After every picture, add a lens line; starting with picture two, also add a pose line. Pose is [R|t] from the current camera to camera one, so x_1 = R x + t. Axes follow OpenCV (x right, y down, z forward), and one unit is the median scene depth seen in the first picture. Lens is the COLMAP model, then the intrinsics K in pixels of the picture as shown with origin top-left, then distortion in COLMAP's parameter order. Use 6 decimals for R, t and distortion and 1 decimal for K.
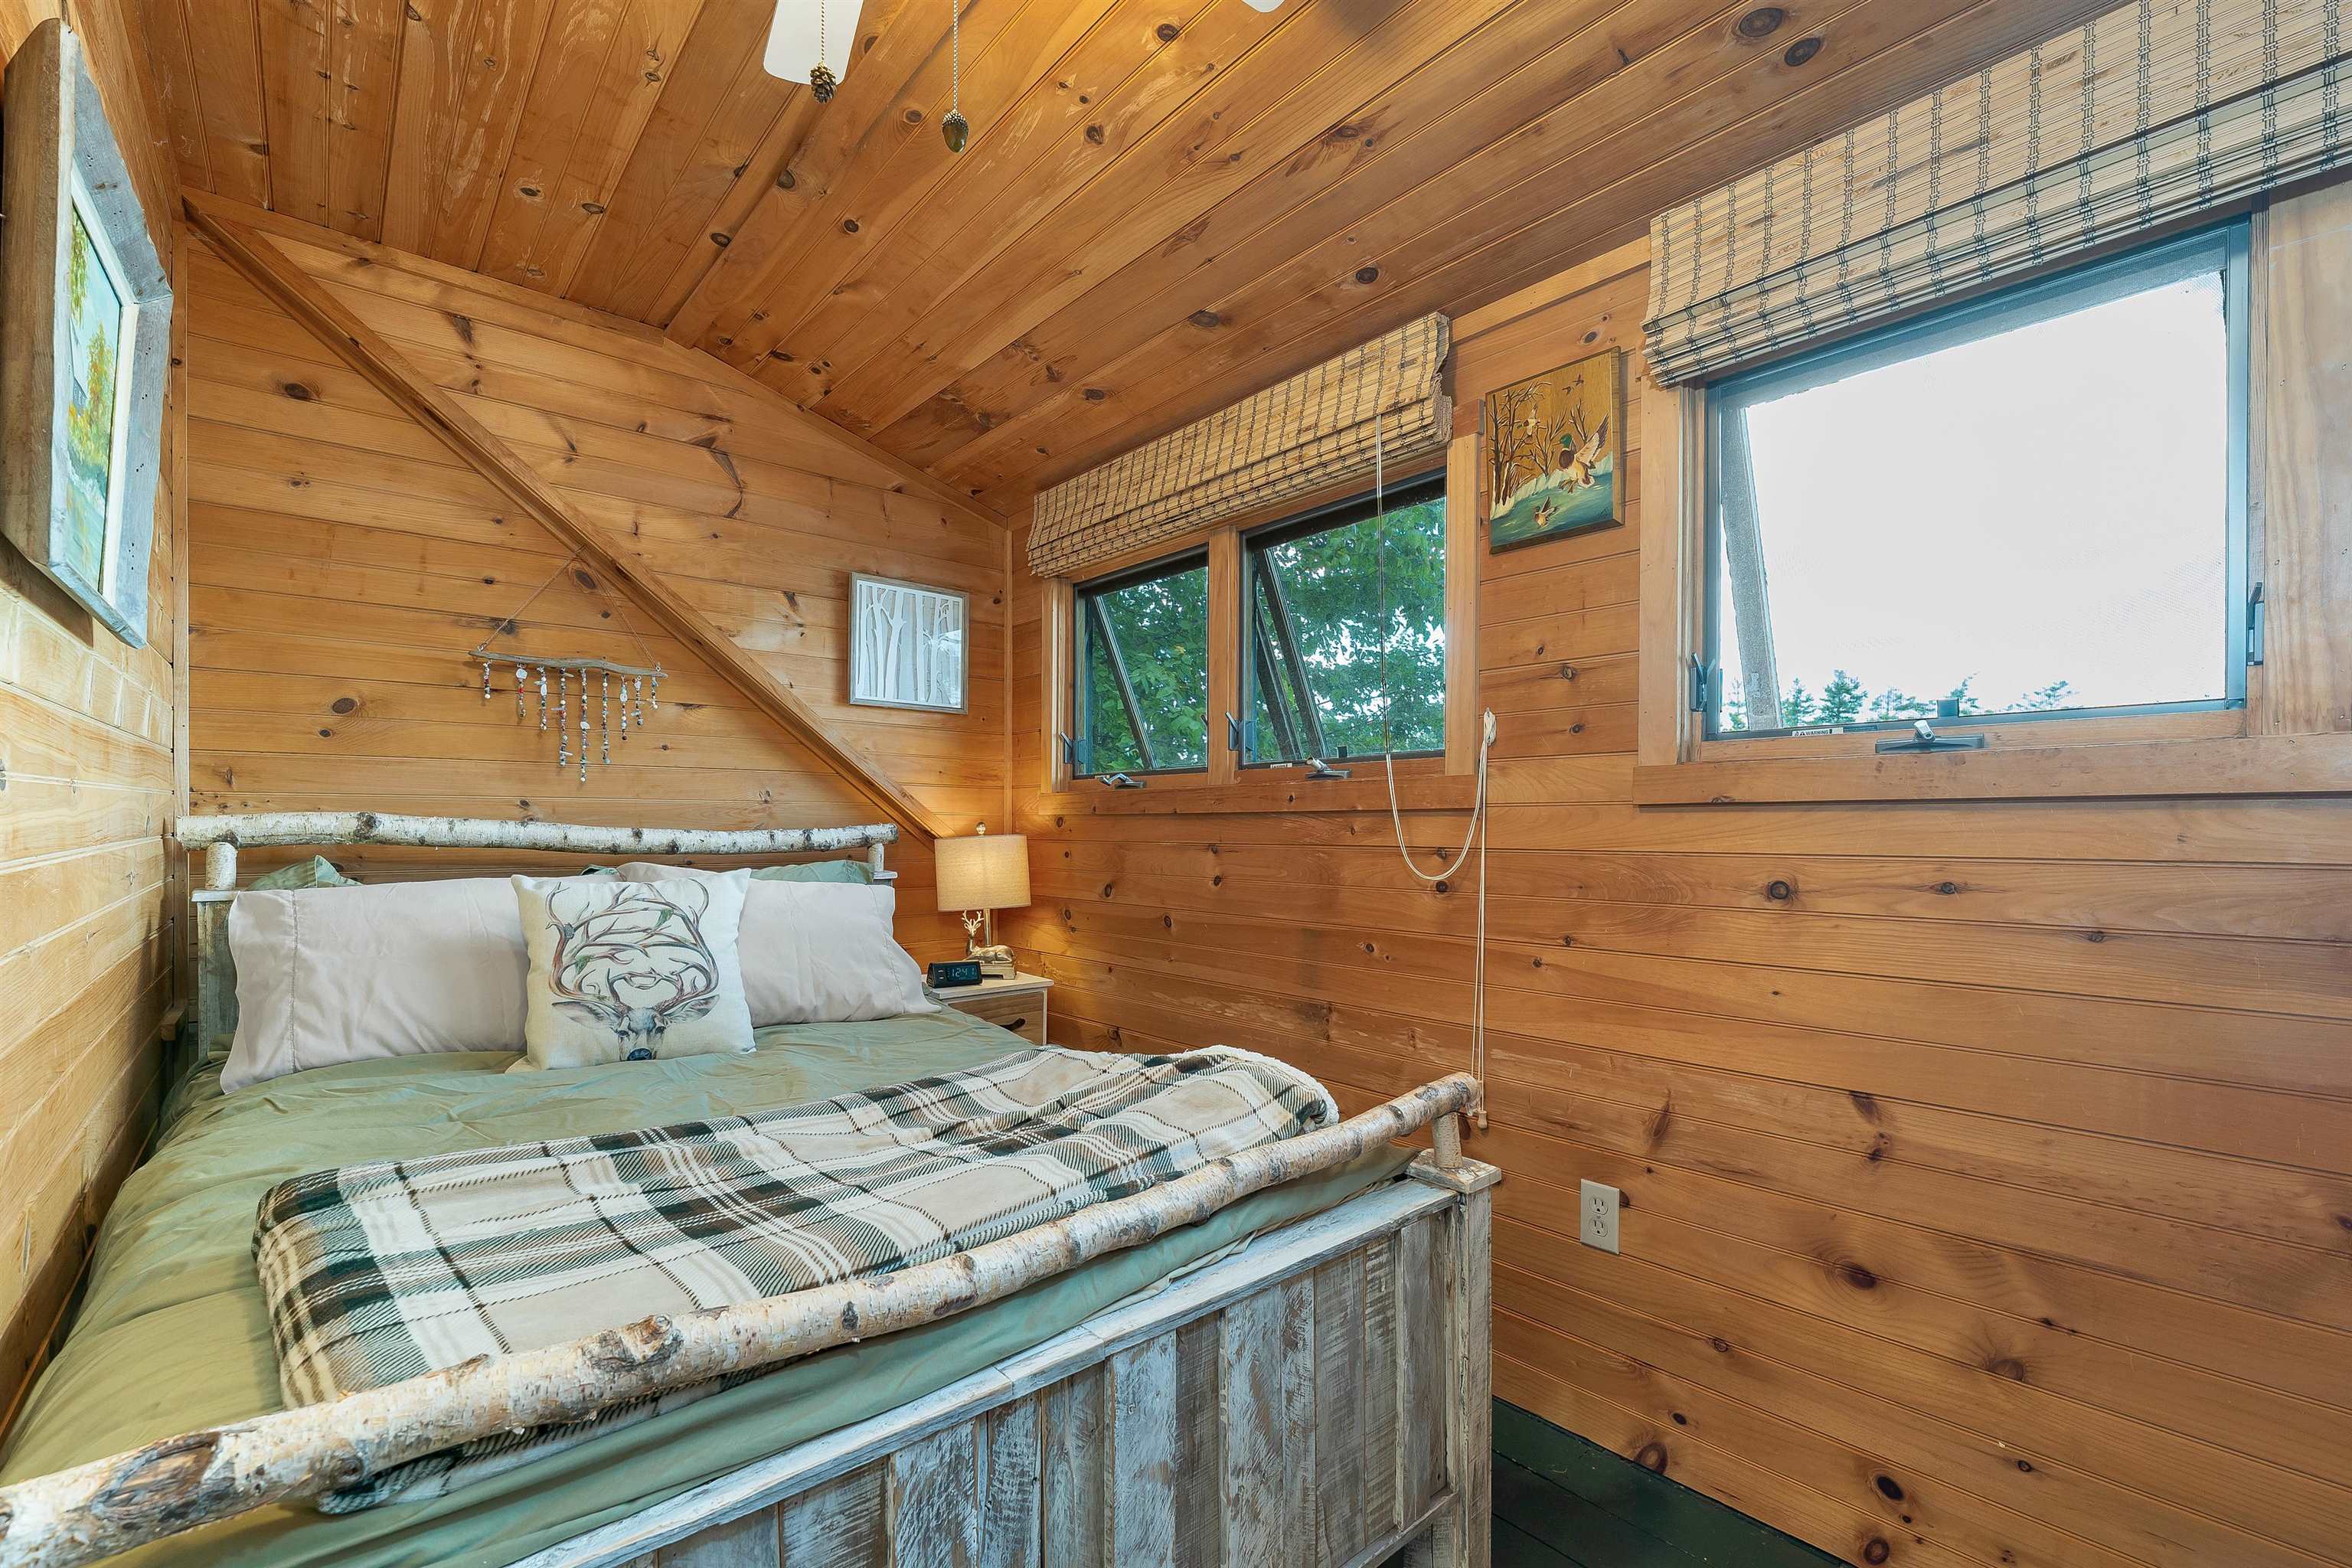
lens RADIAL K [[1000.6, 0, 1188.2], [0, 1000.6, 826.9], [0, 0, 1]] dist [0.008891, -0.000193]
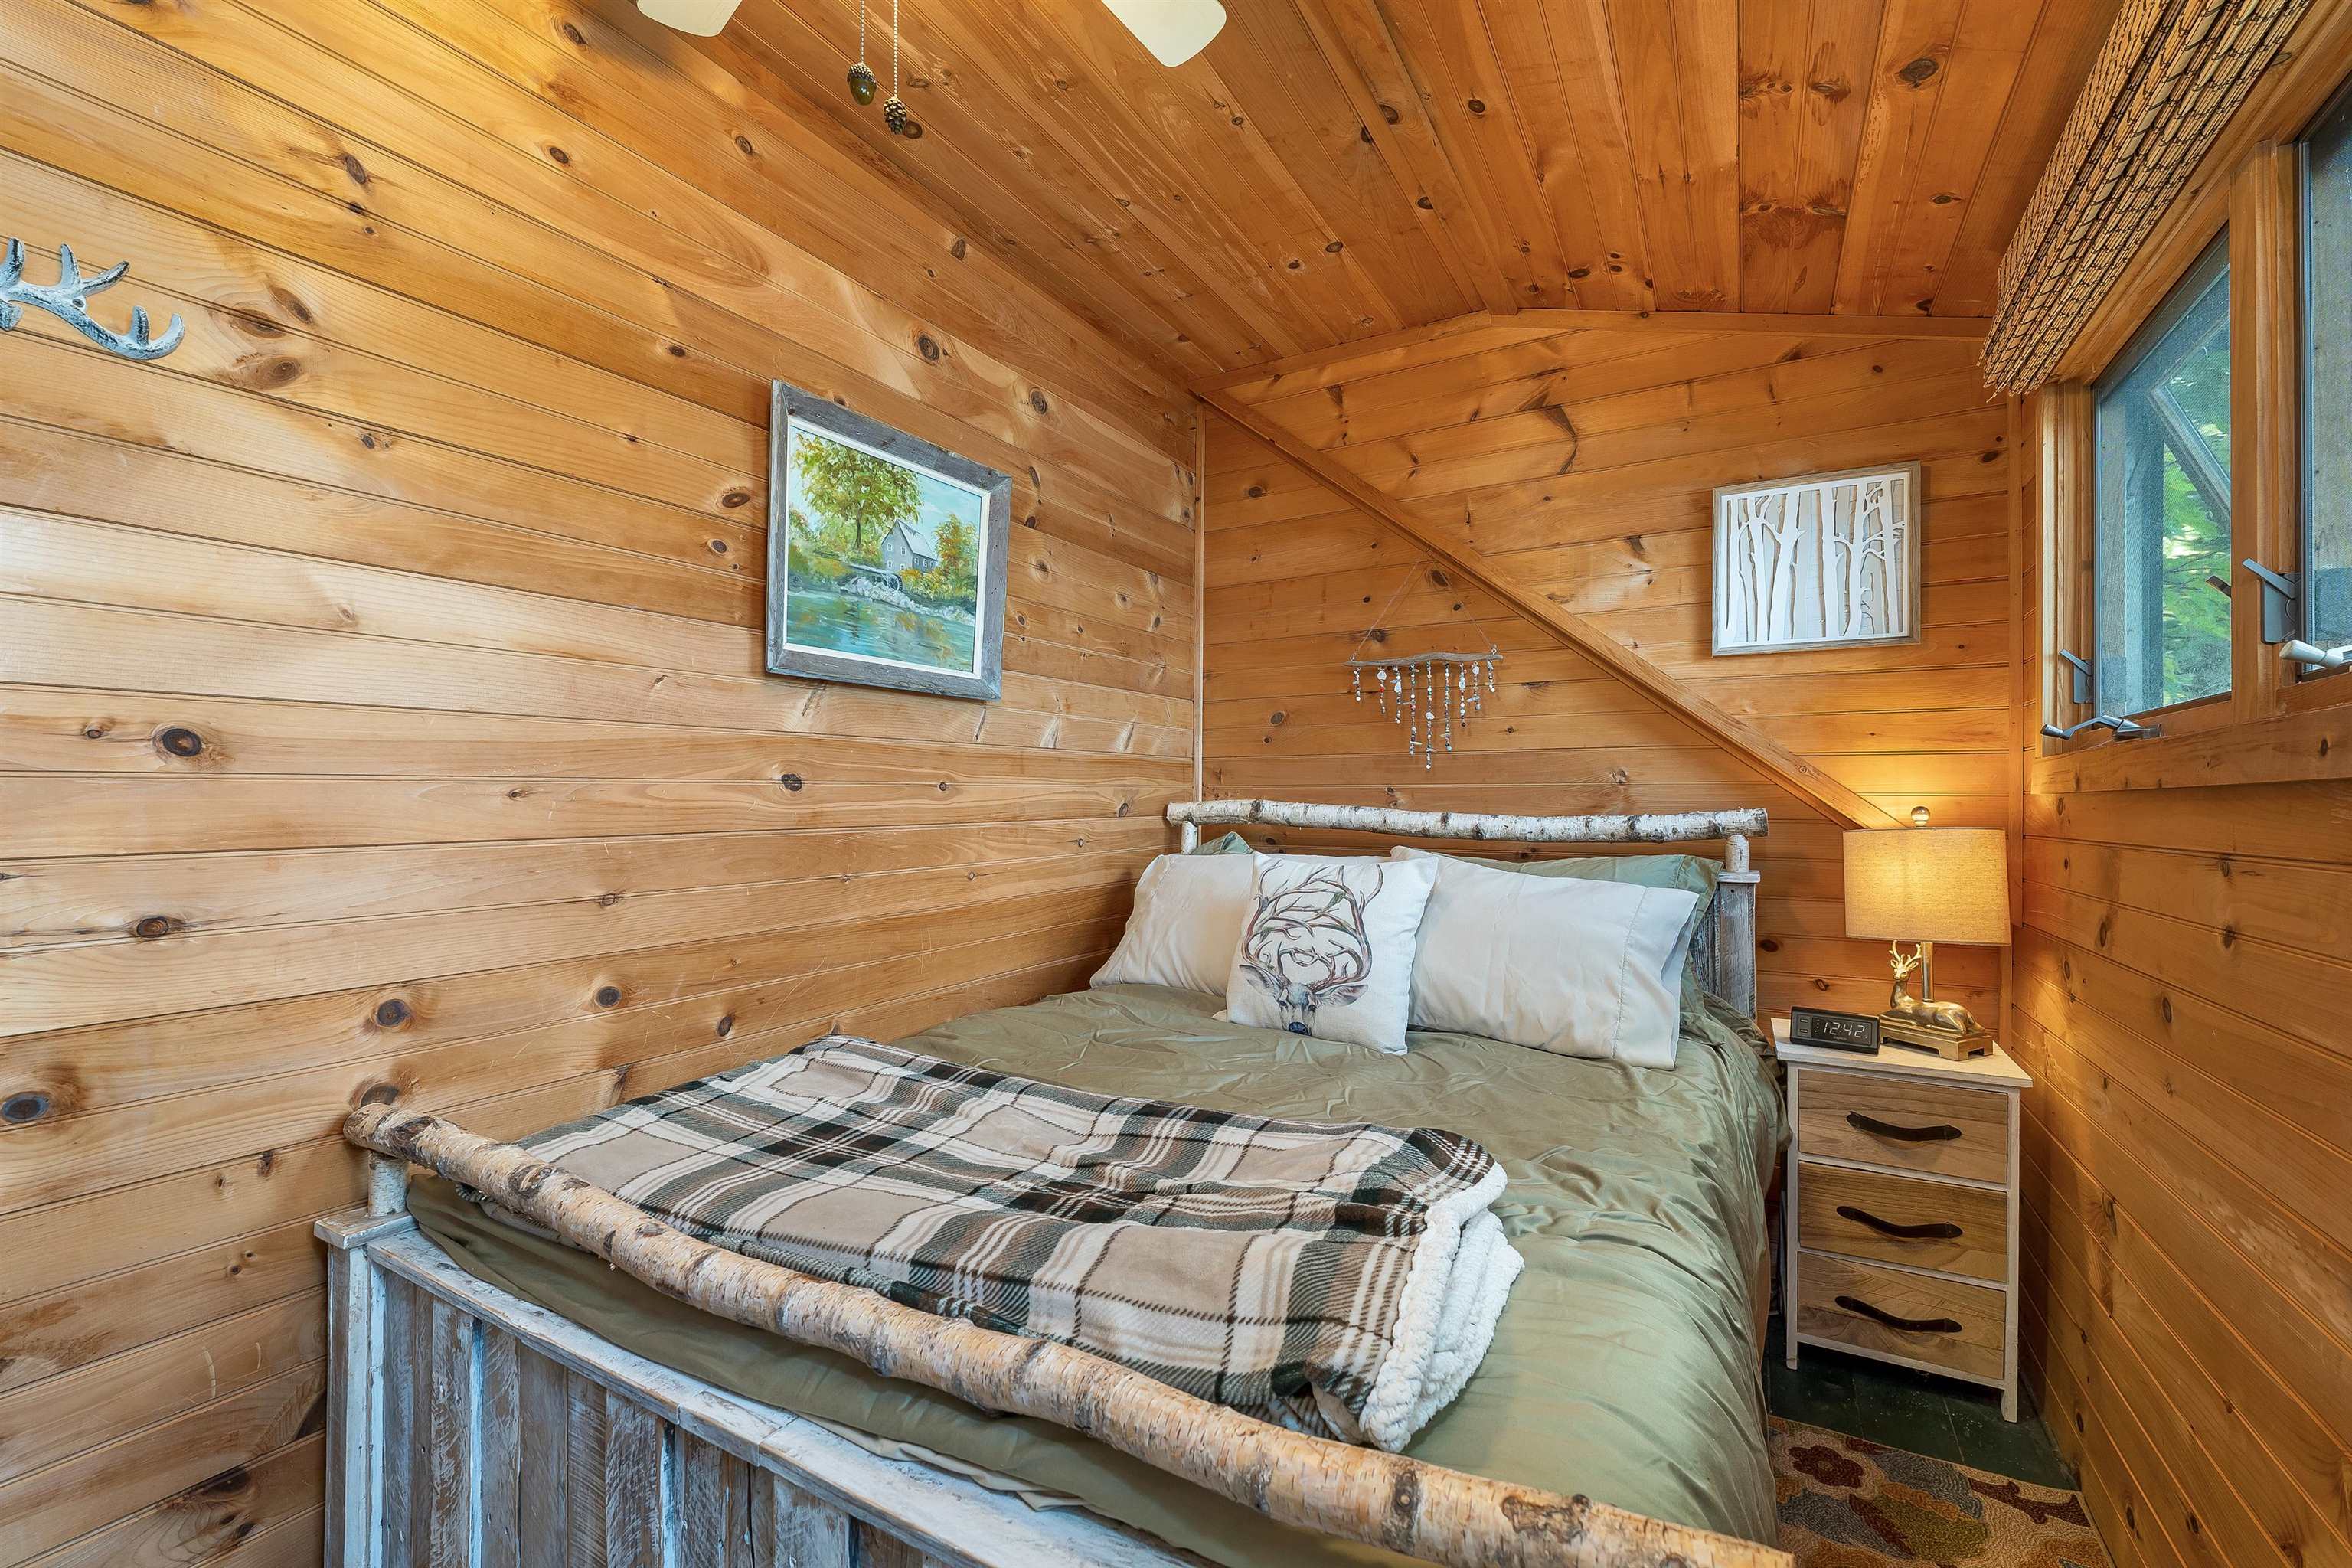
lens RADIAL K [[992.6, 0, 1164.4], [0, 992.6, 791.5], [0, 0, 1]] dist [-0.003120, -0.000487]
pose [[0.313895, -0.014773, -0.949343, 0.328283], [-0.004038, 0.999849, -0.016894, -0.002341], [0.949449, 0.009137, 0.313788, 0.437319]]
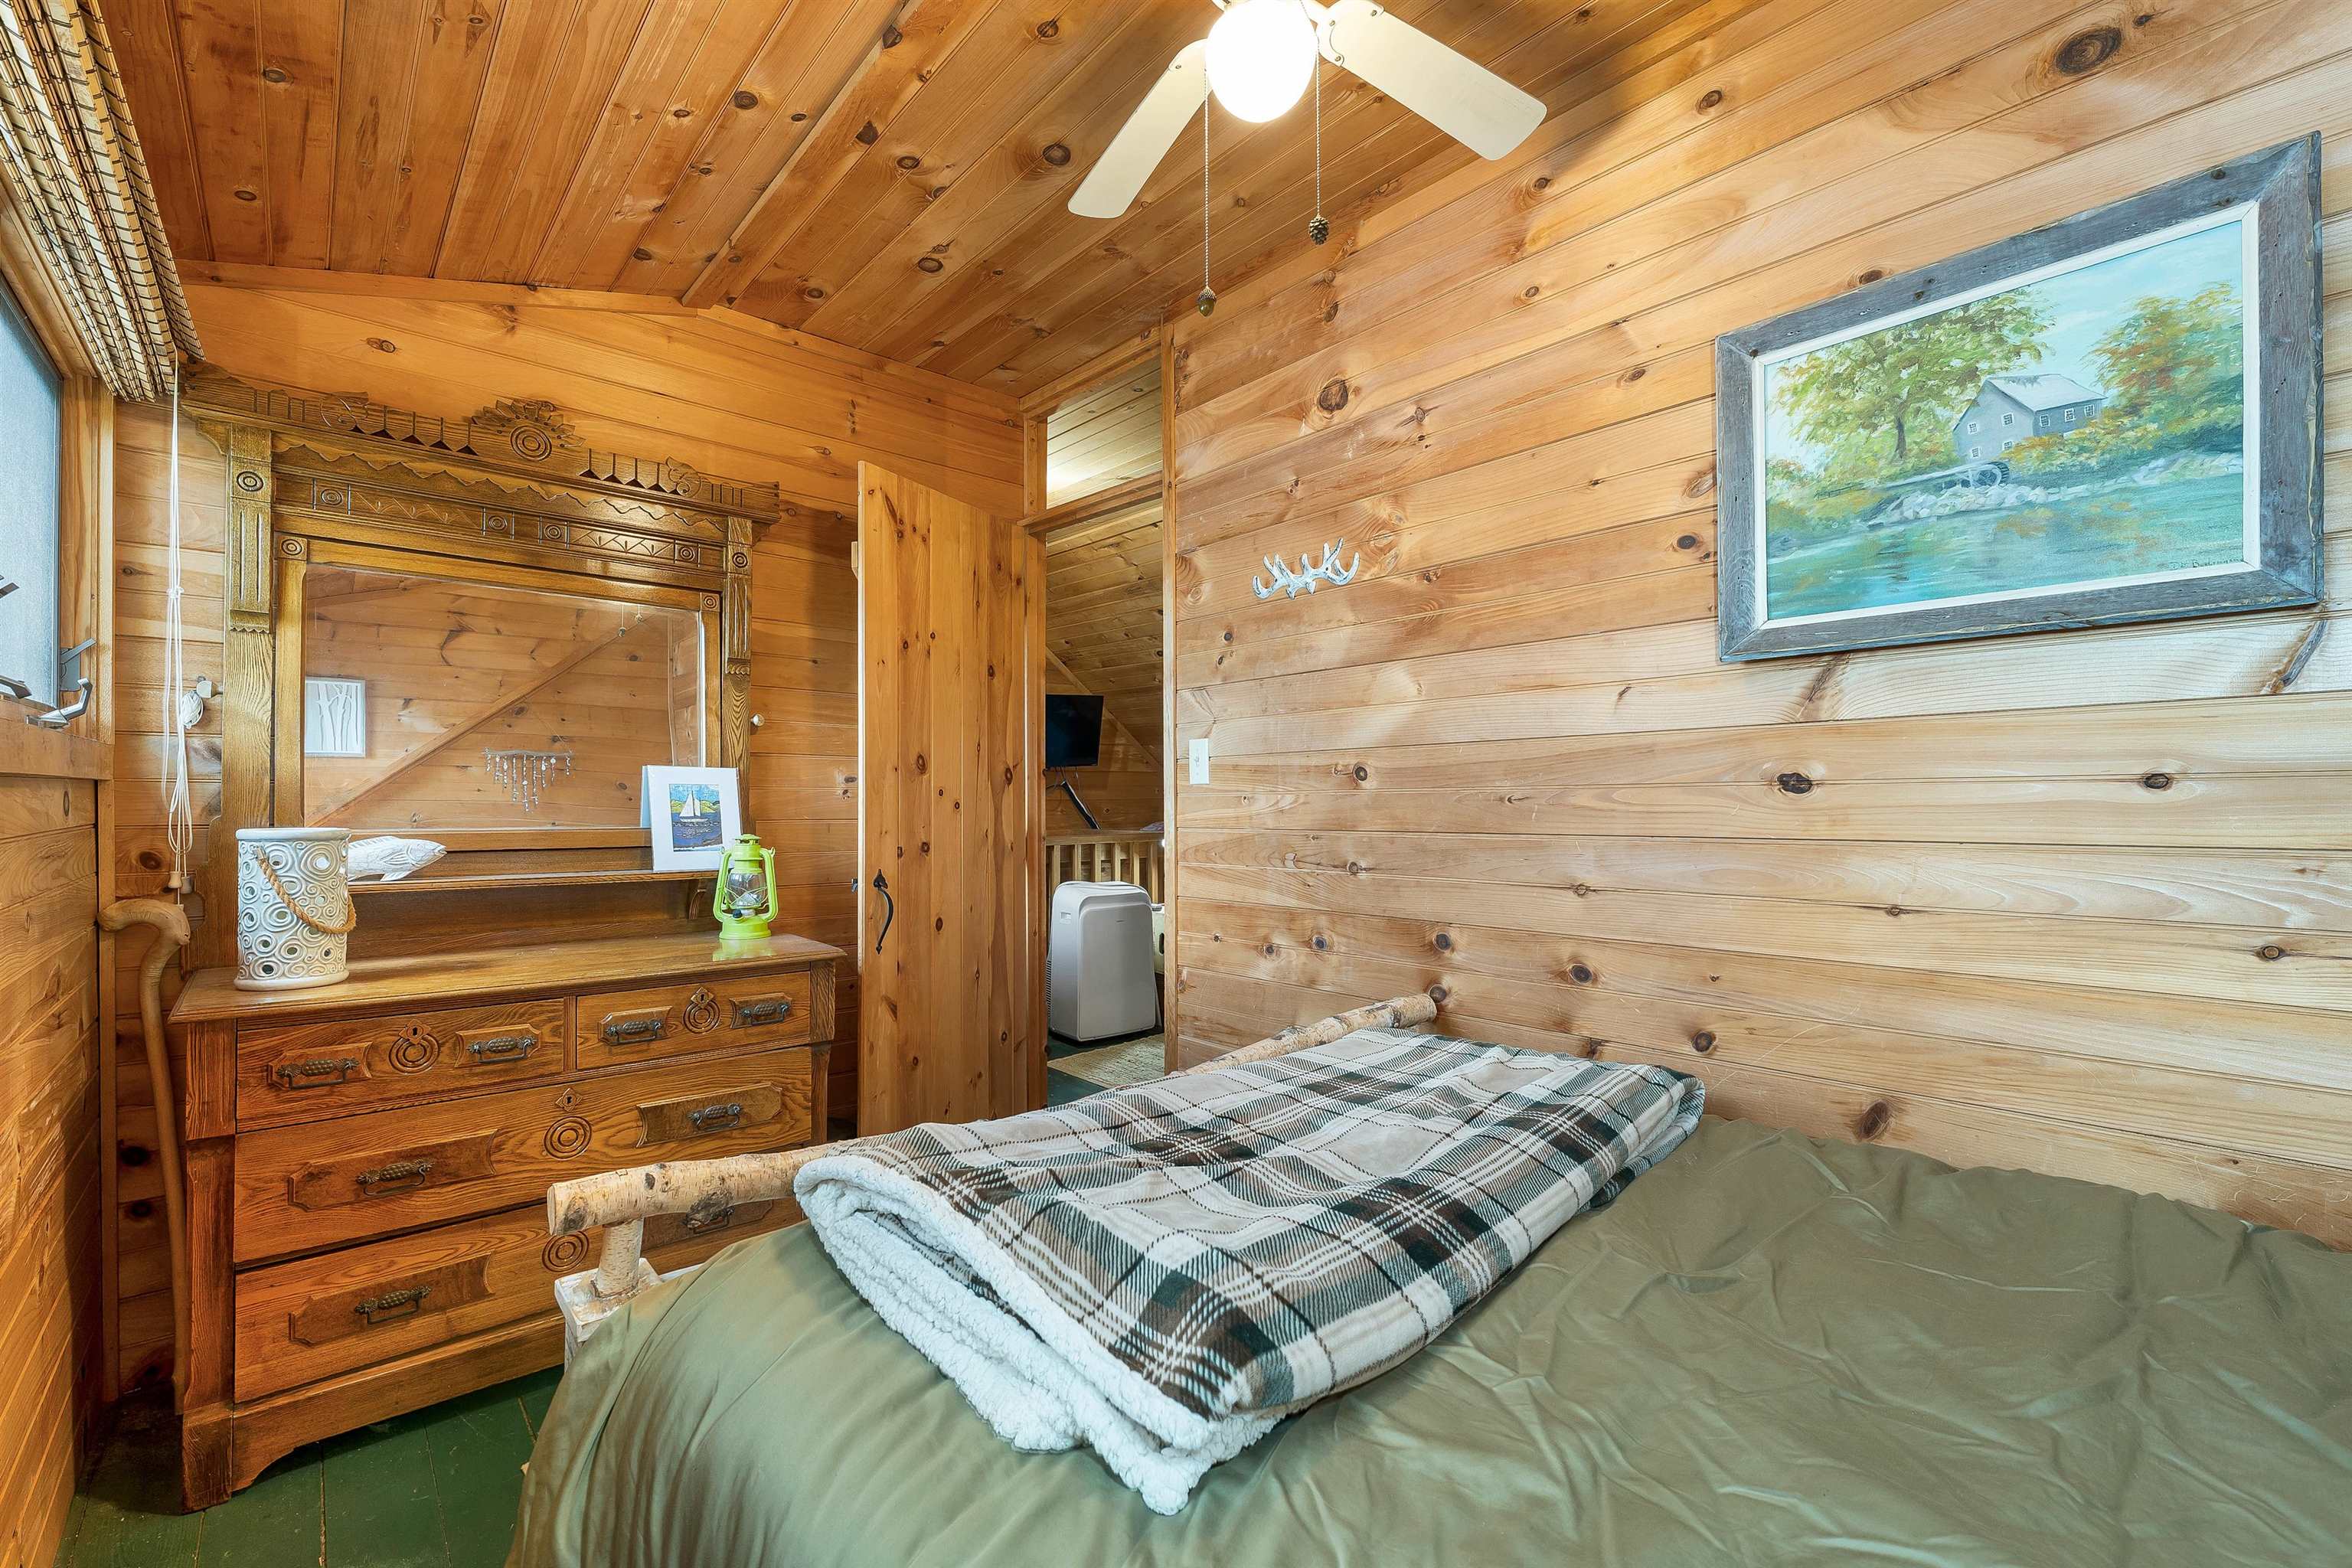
lens RADIAL K [[992.6, 0, 1164.4], [0, 992.6, 791.5], [0, 0, 1]] dist [-0.003120, -0.000487]
pose [[-0.999954, -0.007665, 0.005781, -0.081107], [-0.007686, 0.999964, -0.003585, -0.010270], [-0.005753, -0.003629, -0.999977, 1.035850]]
